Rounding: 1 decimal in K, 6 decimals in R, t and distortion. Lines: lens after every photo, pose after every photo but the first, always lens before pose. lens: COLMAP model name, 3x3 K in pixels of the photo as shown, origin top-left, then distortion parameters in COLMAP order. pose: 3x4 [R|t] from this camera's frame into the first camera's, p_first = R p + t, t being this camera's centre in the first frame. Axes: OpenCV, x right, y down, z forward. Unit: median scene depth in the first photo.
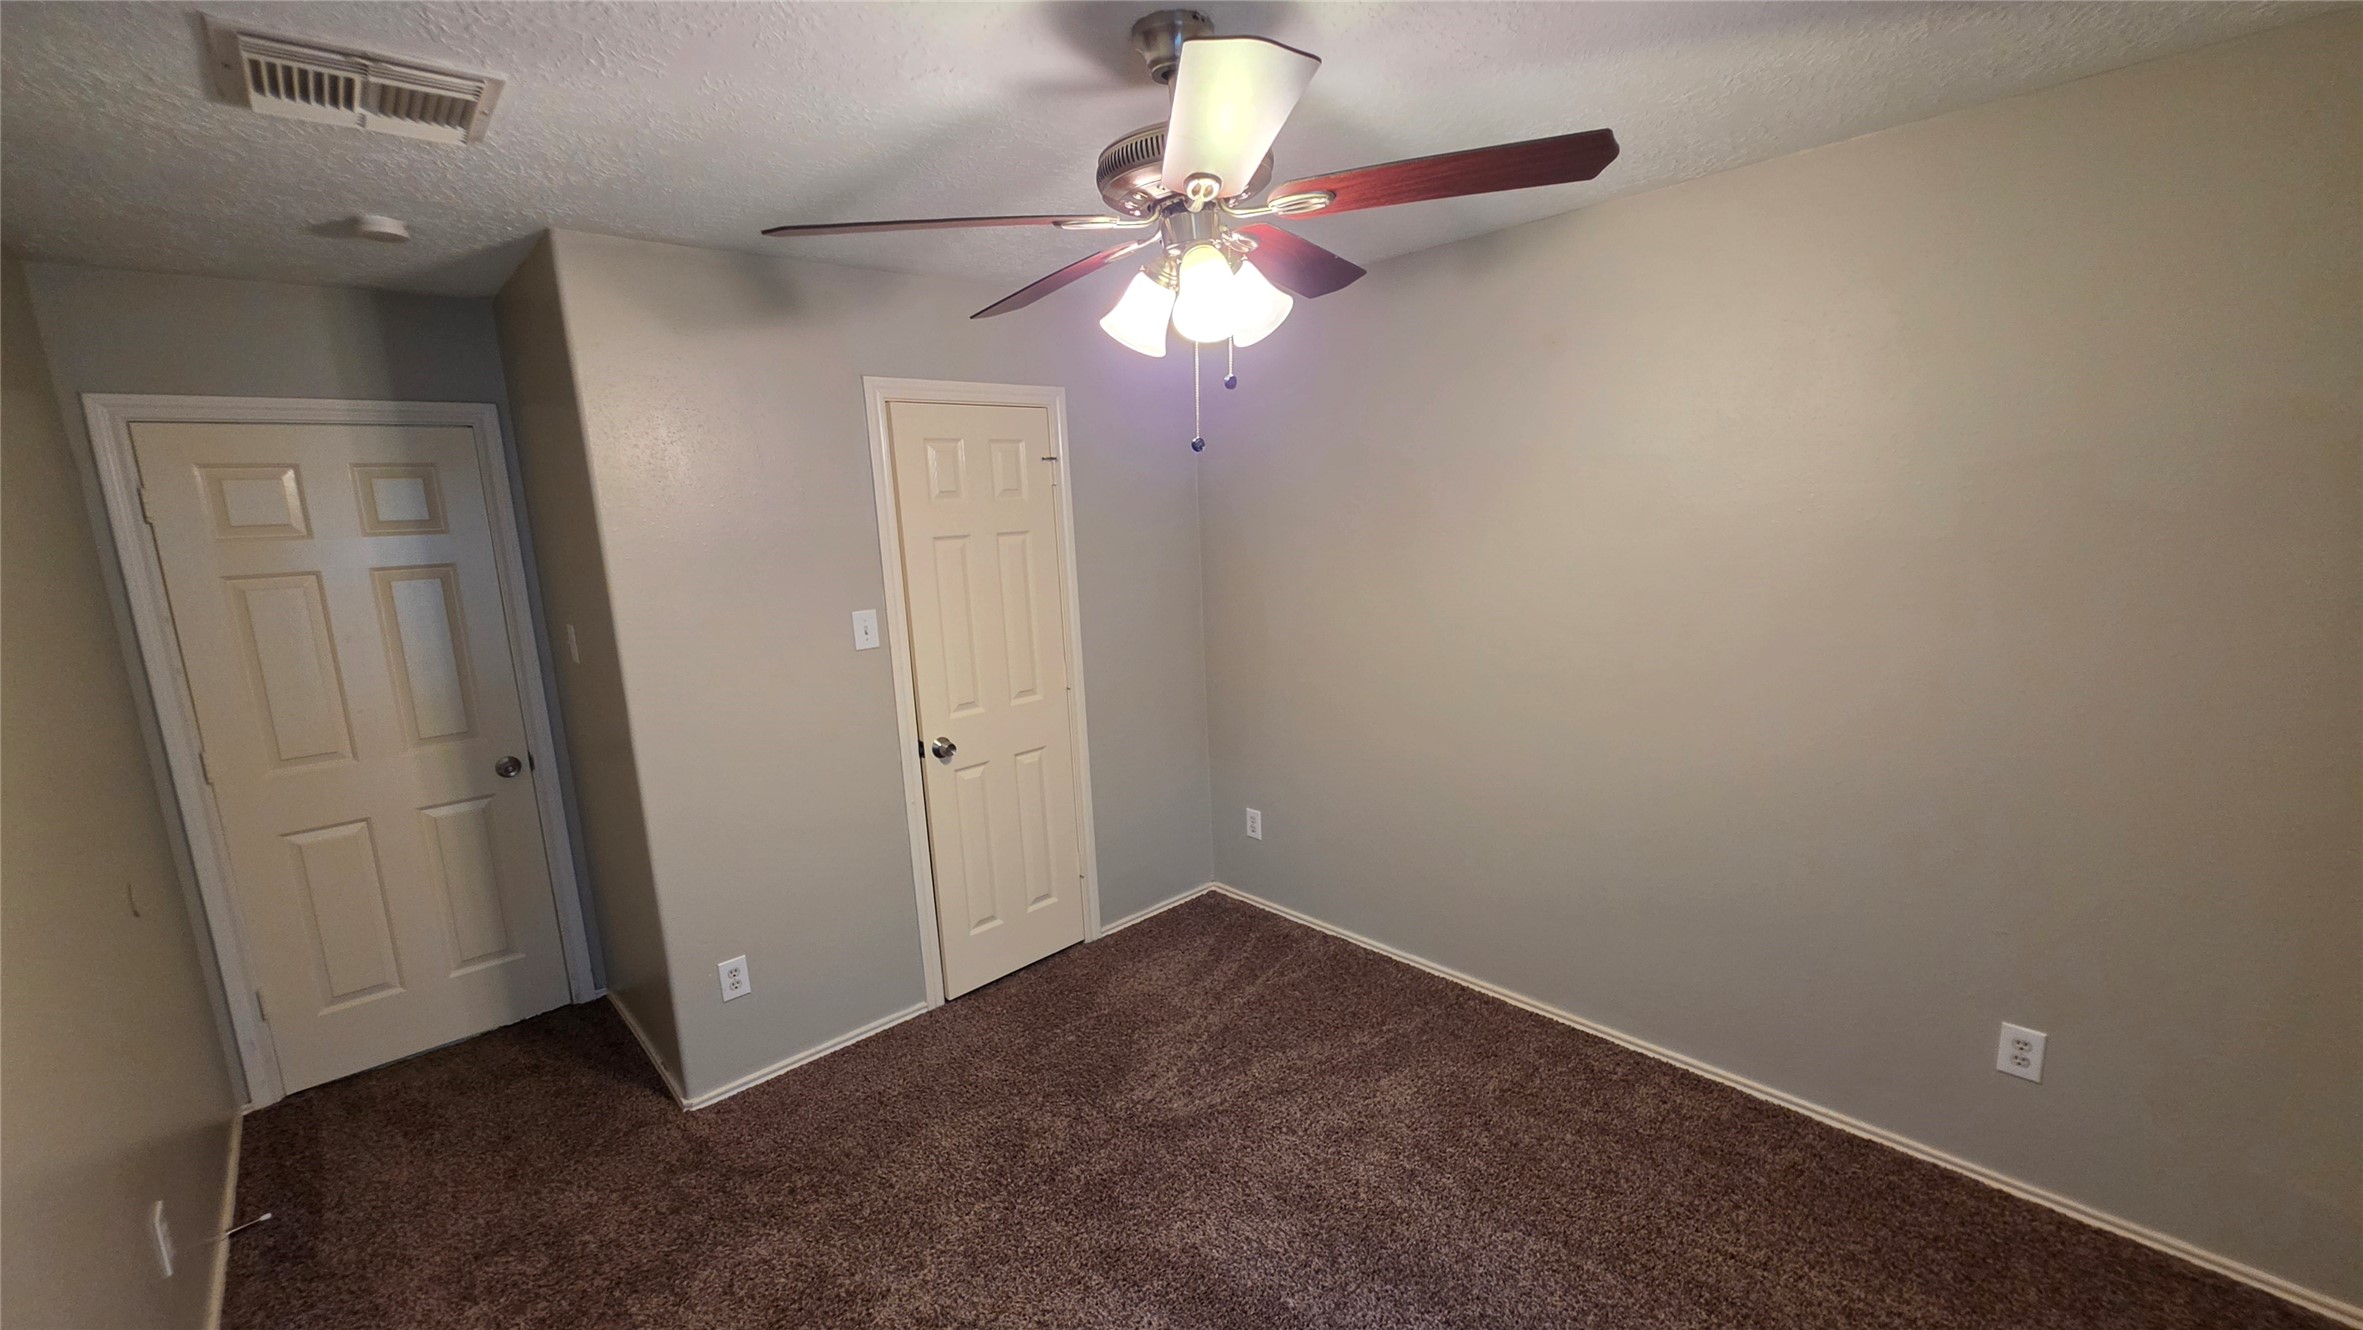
lens RADIAL K [[948.1, 0, 1175.0], [0, 948.1, 672.1], [0, 0, 1]] dist [0.002459, 0.000064]
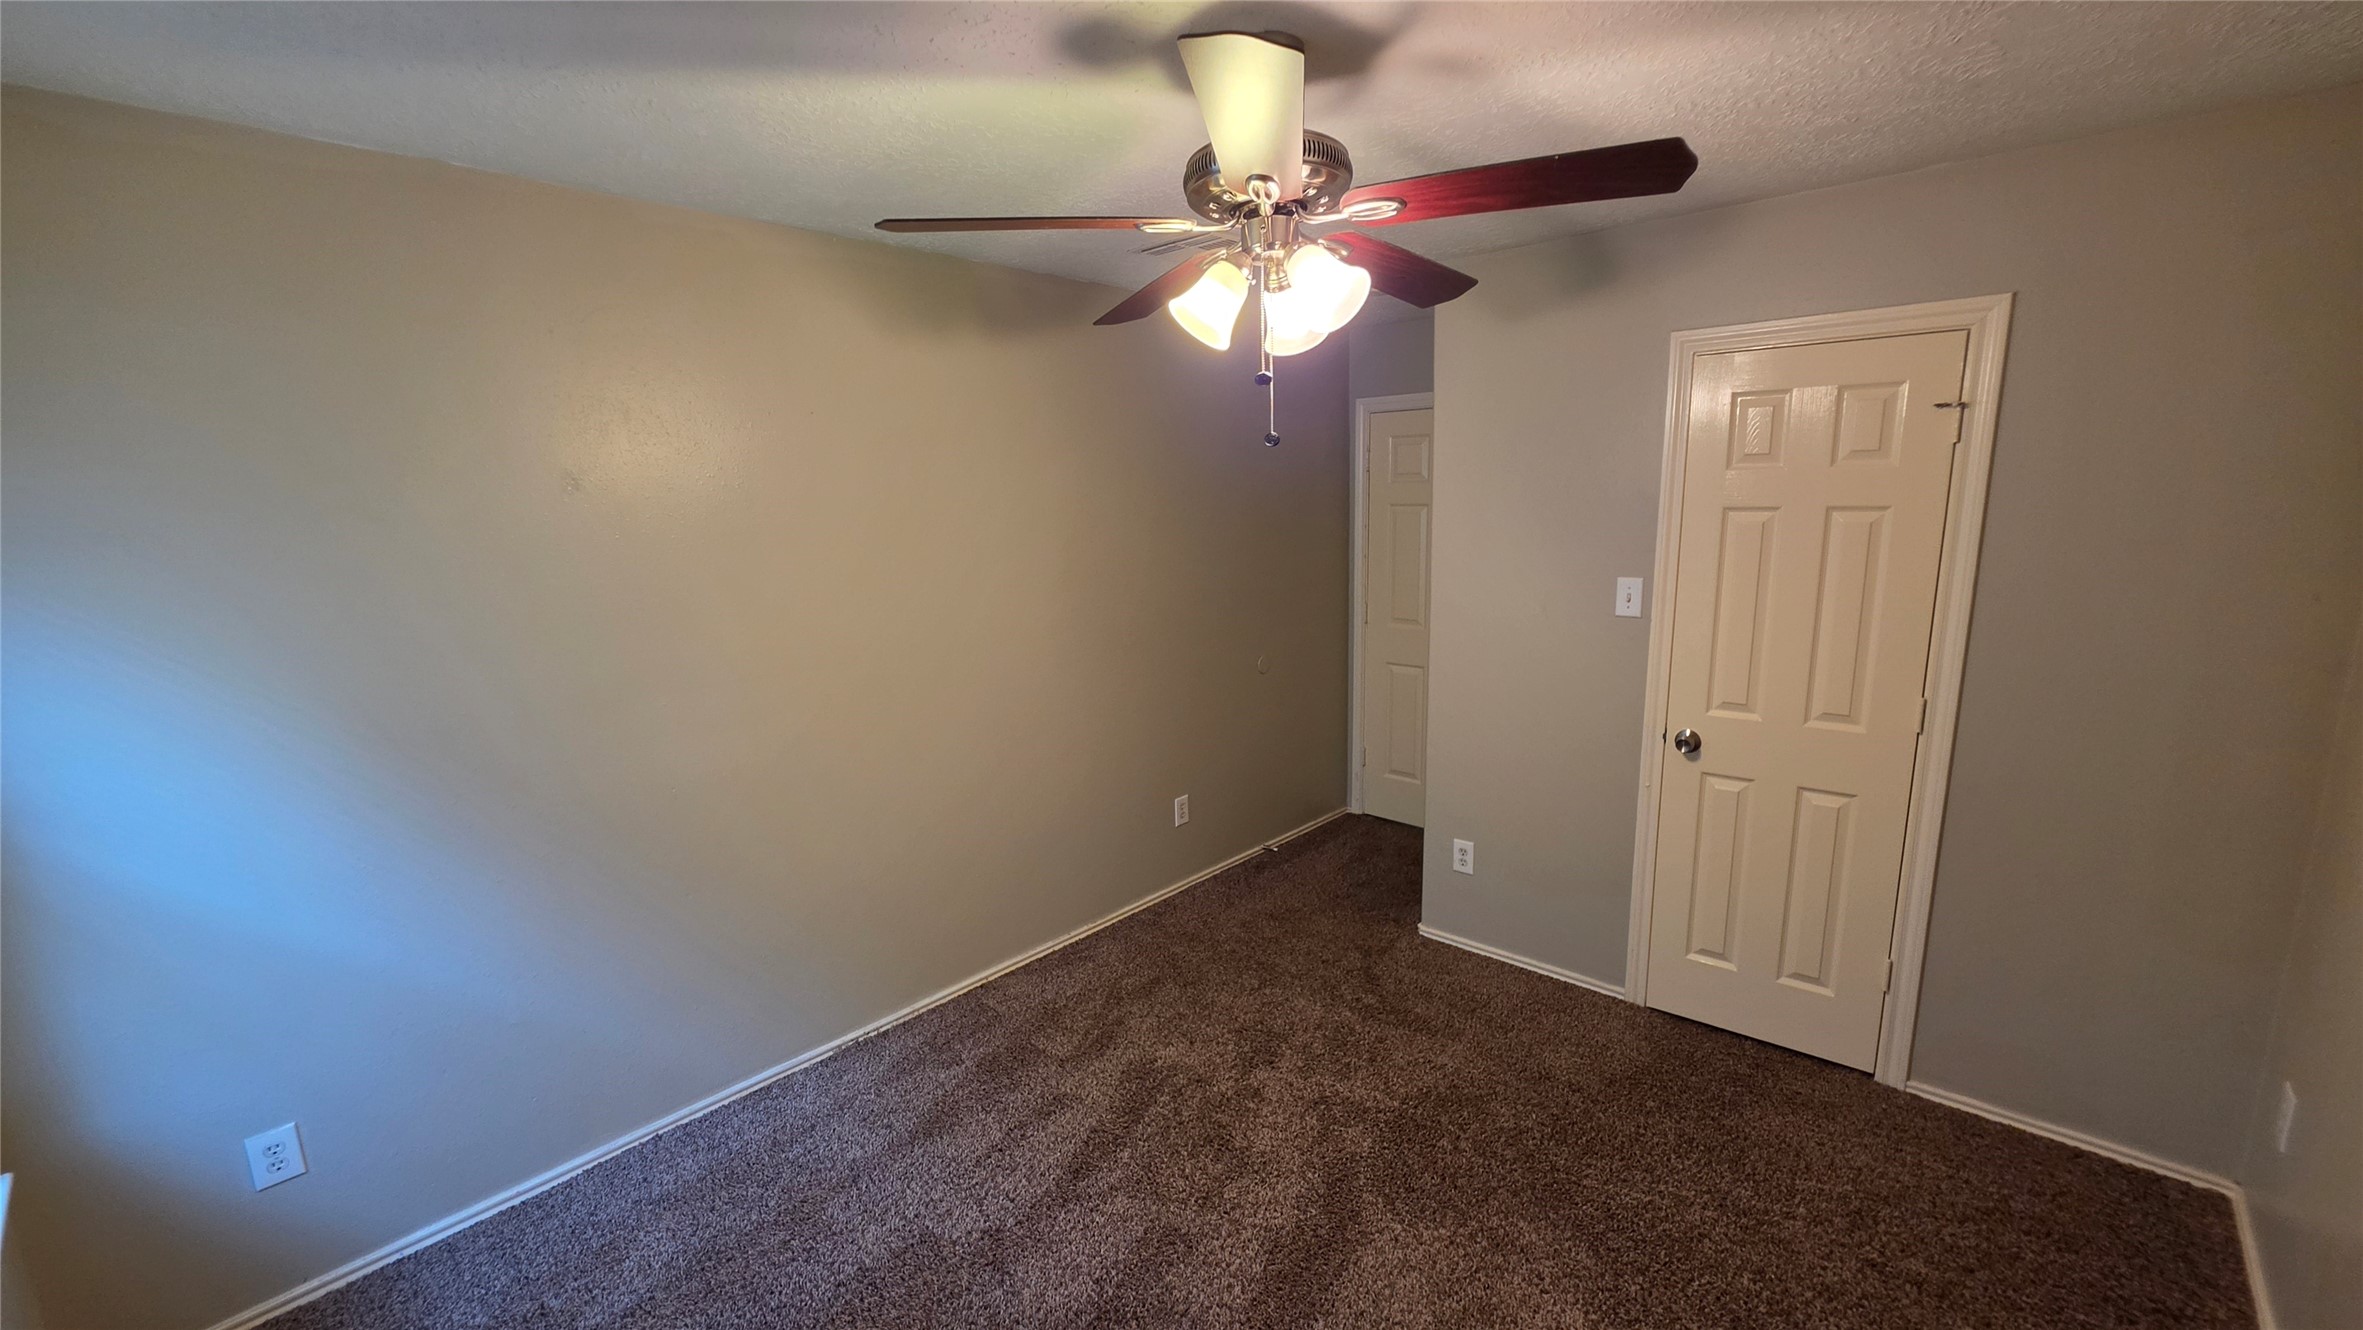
lens RADIAL K [[948.1, 0, 1201.1], [0, 948.1, 670.0], [0, 0, 1]] dist [0.002459, 0.000064]
pose [[0.113776, 0.231909, -0.966061, 0.556541], [-0.161953, 0.963698, 0.212268, -0.102206], [0.980217, 0.132306, 0.147204, 0.406454]]
